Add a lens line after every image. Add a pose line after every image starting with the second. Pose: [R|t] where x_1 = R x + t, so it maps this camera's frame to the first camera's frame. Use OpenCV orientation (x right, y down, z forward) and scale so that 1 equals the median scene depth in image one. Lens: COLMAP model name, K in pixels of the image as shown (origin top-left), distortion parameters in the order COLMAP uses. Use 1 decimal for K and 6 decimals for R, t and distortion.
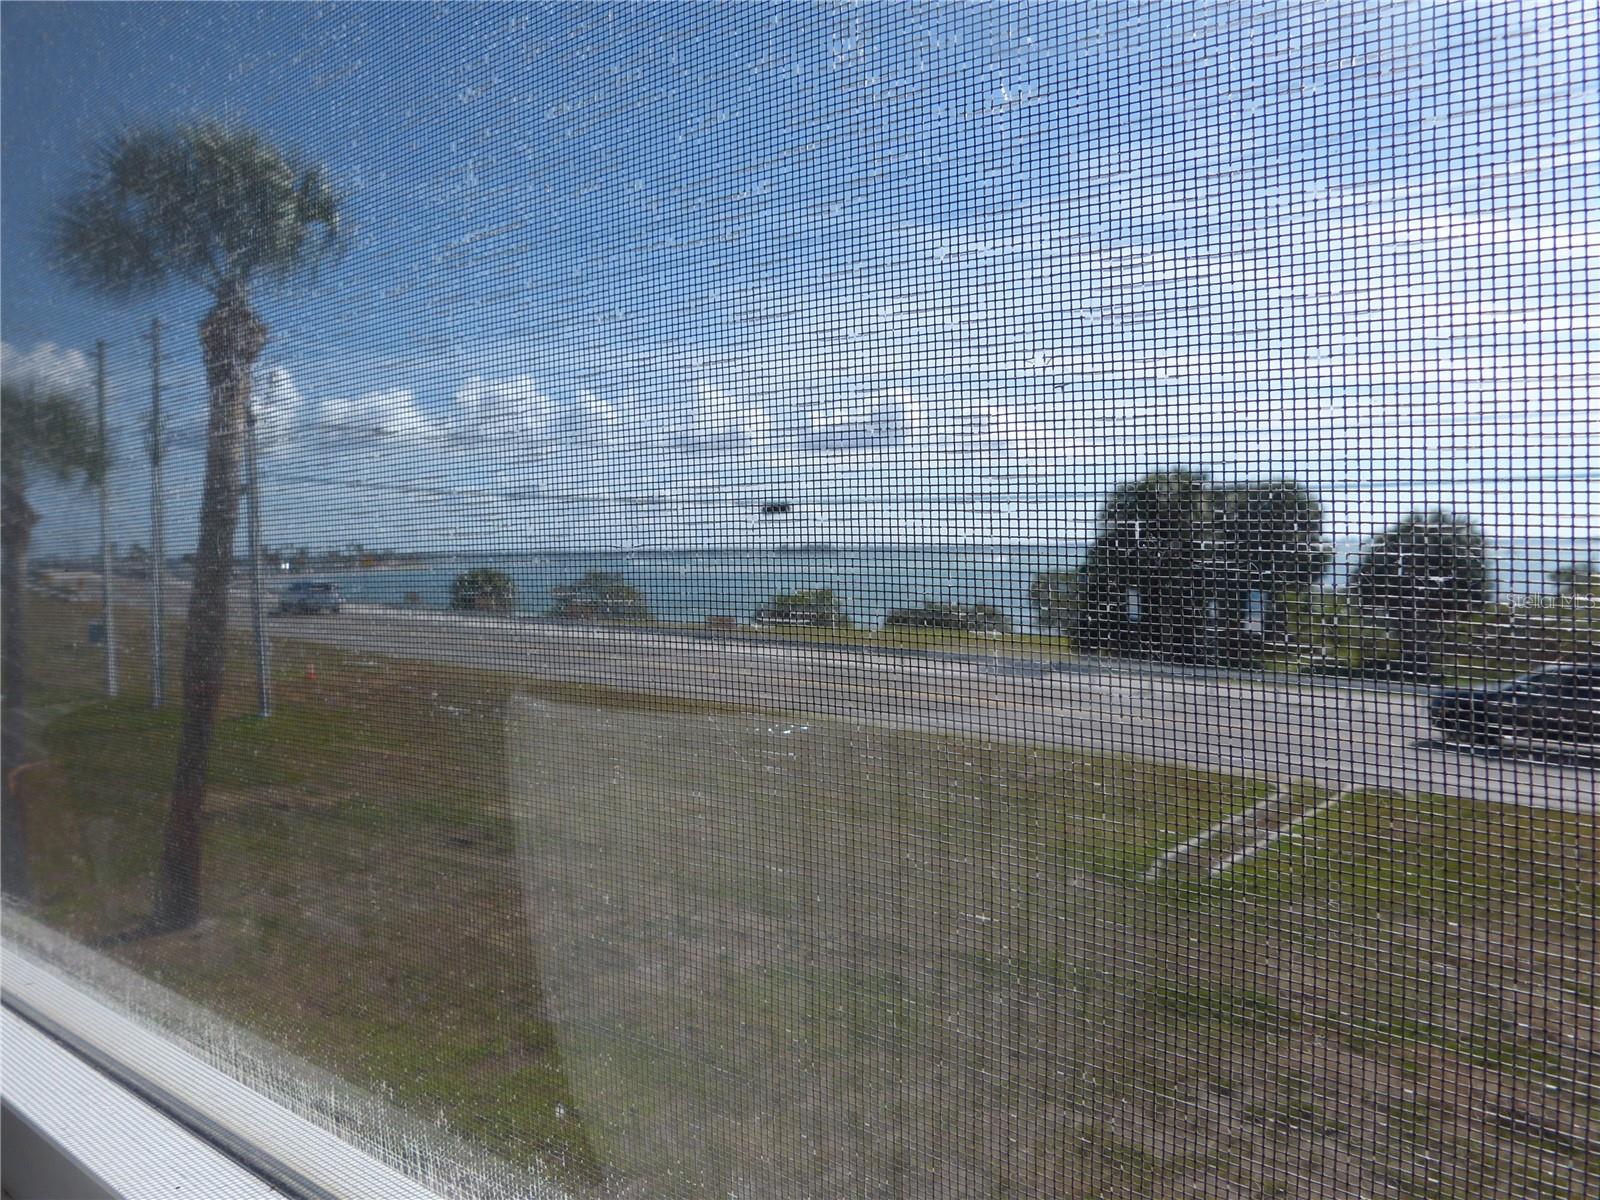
lens RADIAL K [[1182.9, 0, 809.4], [0, 1182.9, 595.5], [0, 0, 1]] dist [-0.044819, 0.026492]
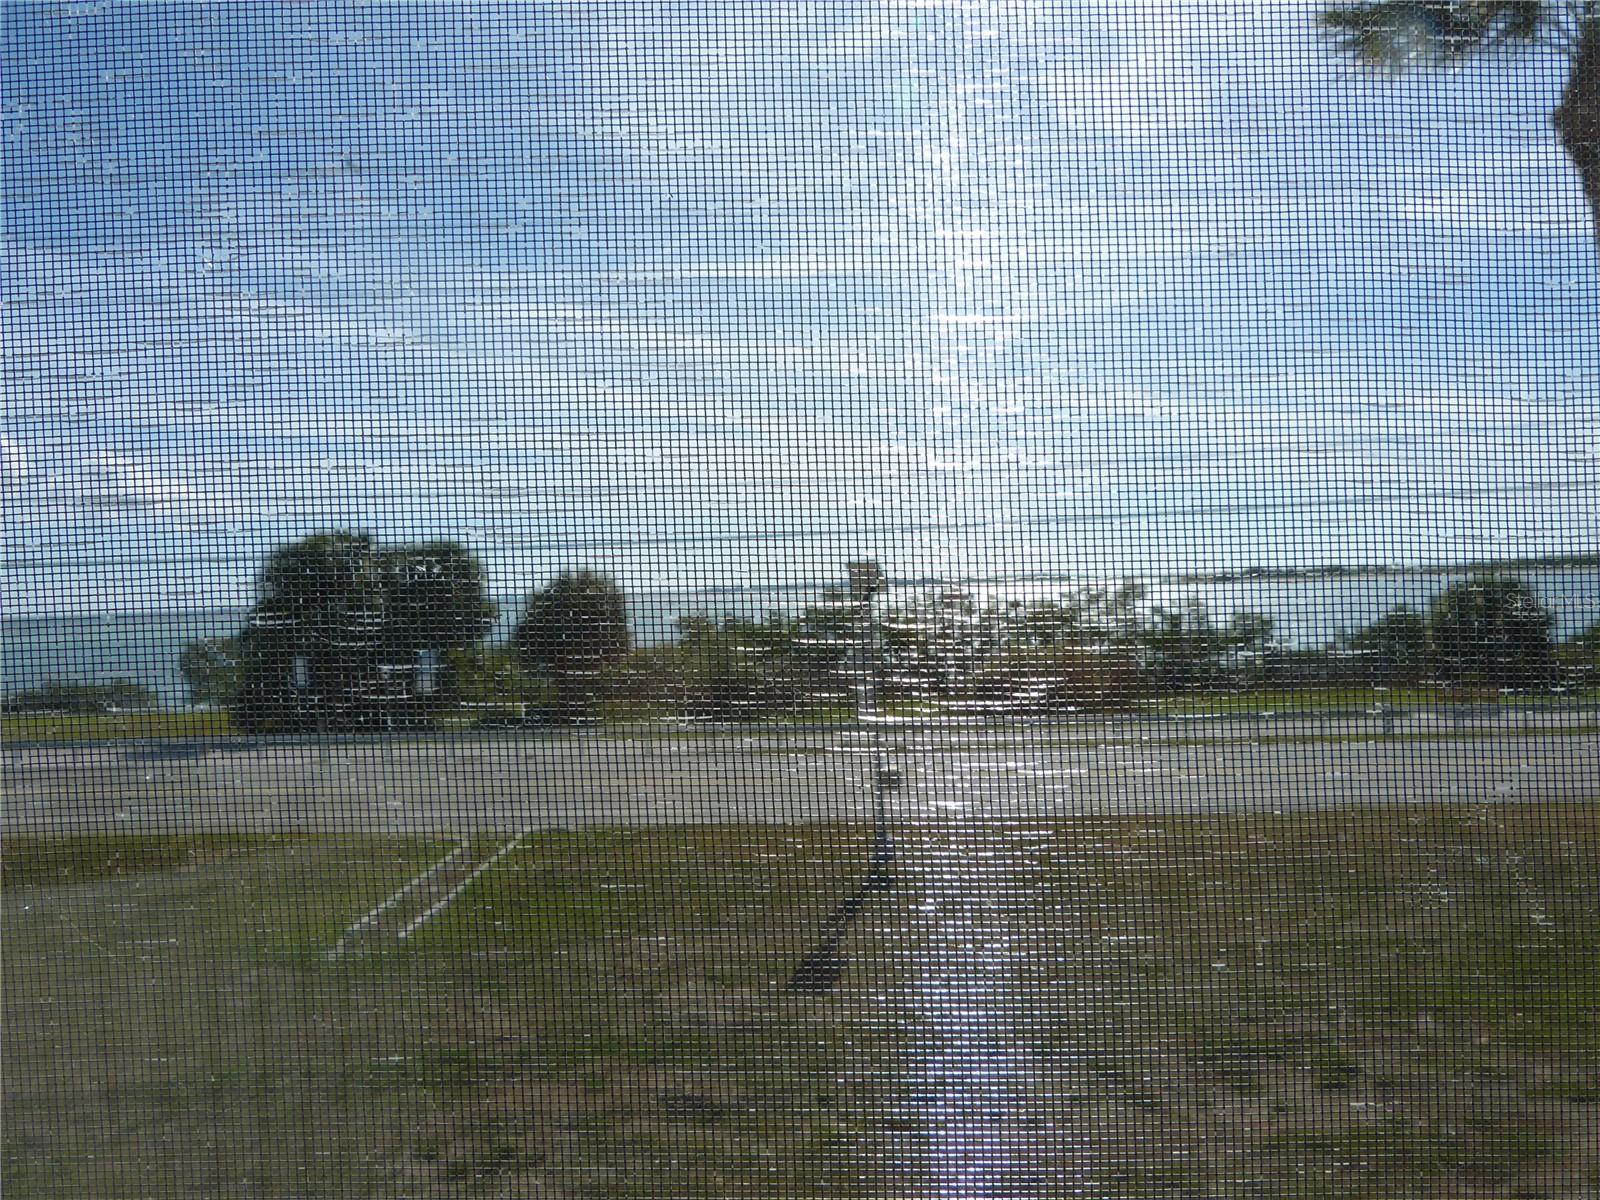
lens RADIAL K [[1182.9, 0, 810.3], [0, 1182.9, 600.5], [0, 0, 1]] dist [-0.044819, 0.026492]
pose [[0.776660, -0.025754, 0.629393, -0.251772], [0.055341, 0.998090, -0.027449, -0.116765], [-0.627484, 0.056150, 0.776602, -0.140536]]
